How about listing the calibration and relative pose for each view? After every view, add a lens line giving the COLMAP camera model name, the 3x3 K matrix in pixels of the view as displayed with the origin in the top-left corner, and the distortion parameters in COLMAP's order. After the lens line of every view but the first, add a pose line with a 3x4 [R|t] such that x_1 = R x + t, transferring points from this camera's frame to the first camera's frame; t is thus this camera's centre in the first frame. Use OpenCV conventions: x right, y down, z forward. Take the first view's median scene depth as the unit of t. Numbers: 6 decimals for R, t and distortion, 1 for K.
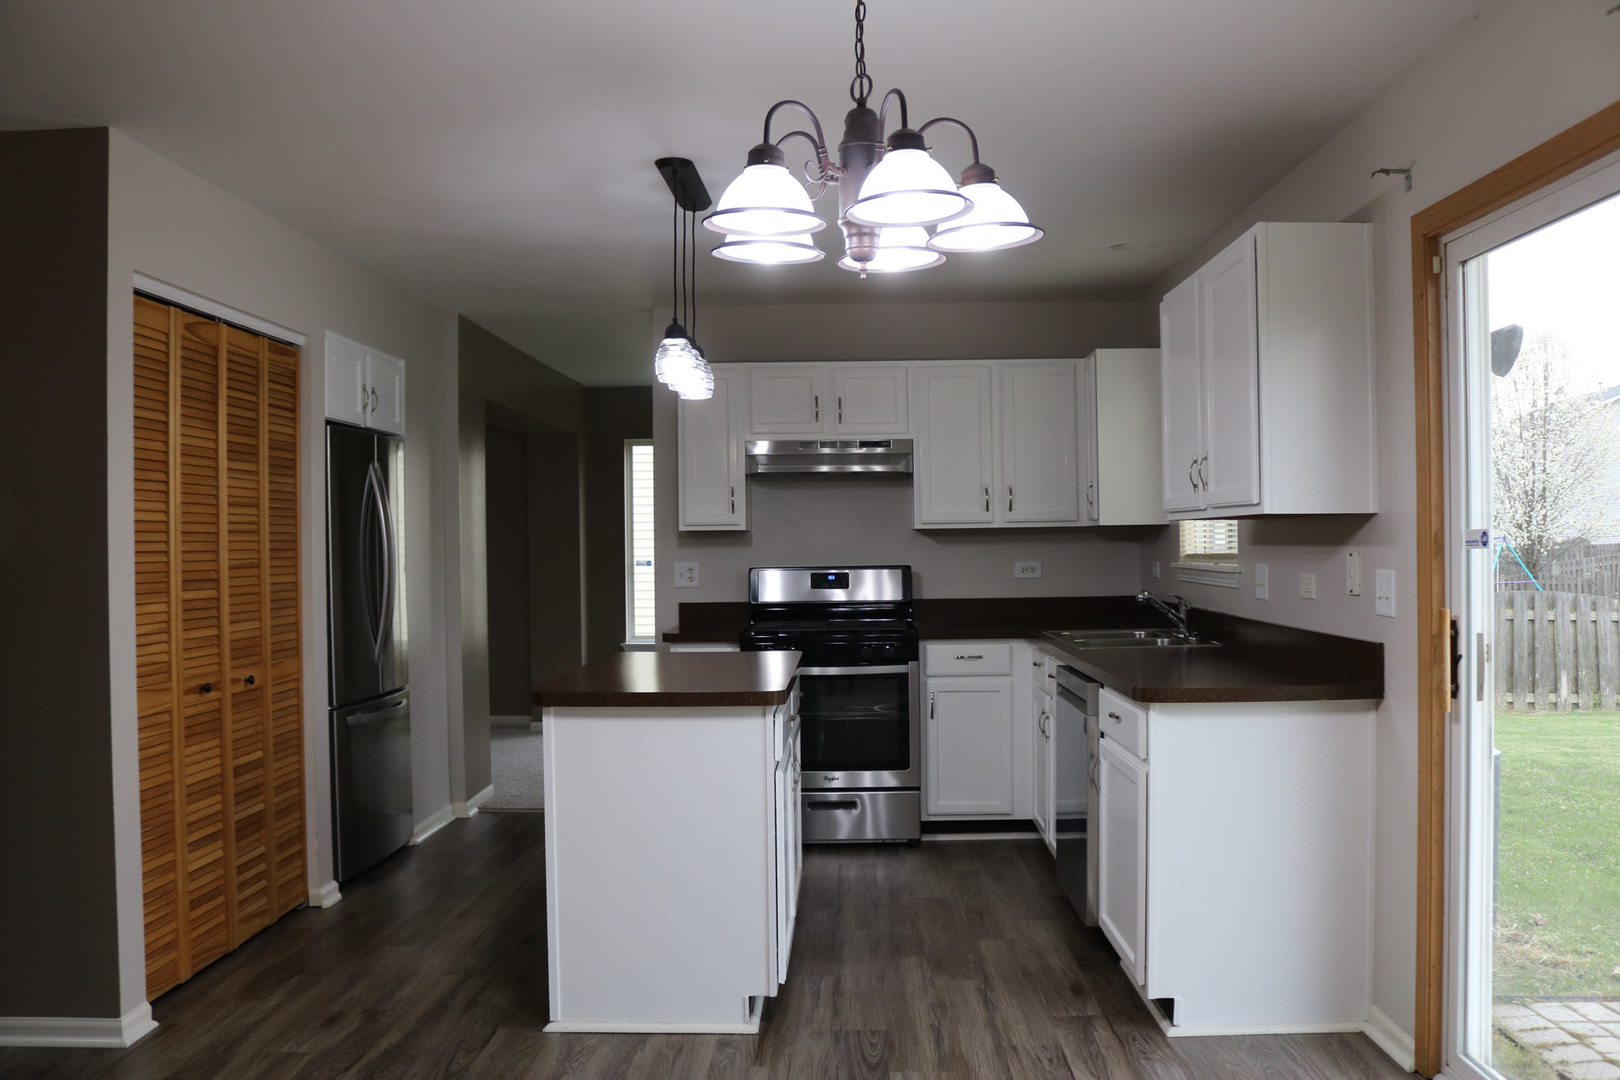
lens RADIAL K [[2167.4, 0, 810.0], [0, 2167.4, 561.9], [0, 0, 1]] dist [-0.078297, 0.033434]
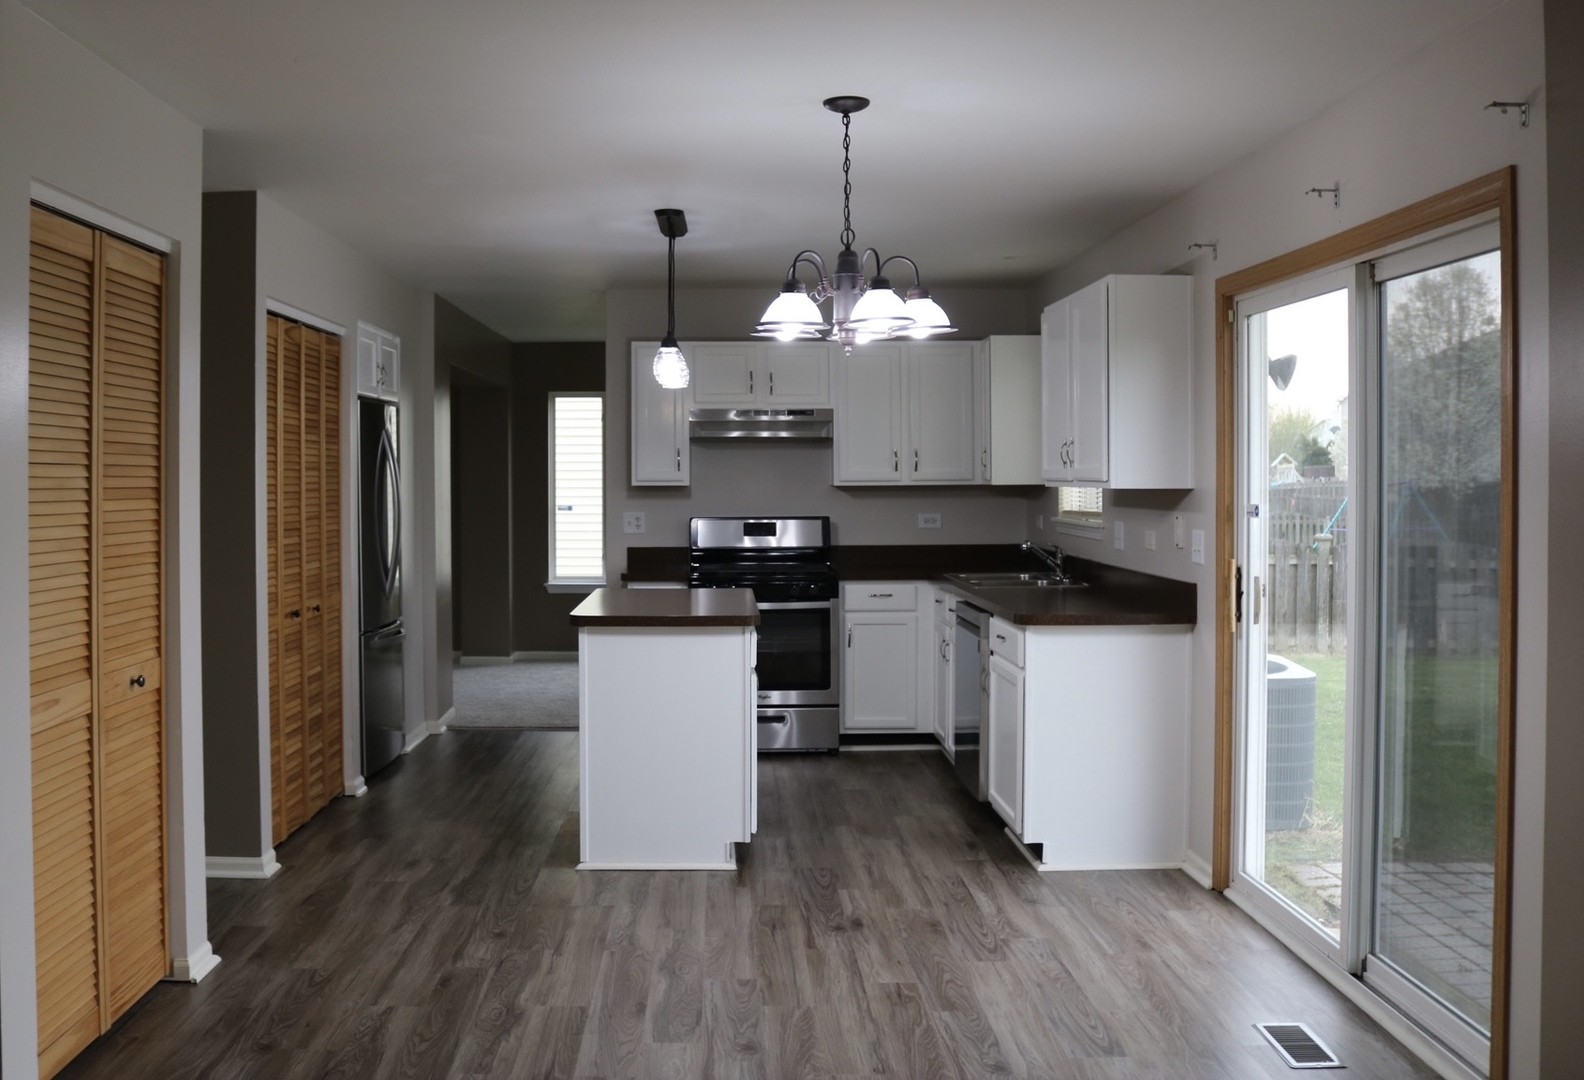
lens RADIAL K [[2344.0, 0, 792.0], [0, 2344.0, 540.0], [0, 0, 1]] dist [-0.003983, -0.025141]
pose [[0.998828, 0.007194, 0.047855, -0.050006], [-0.008025, 0.999820, 0.017191, -0.010821], [-0.047723, -0.017555, 0.998706, -0.378600]]
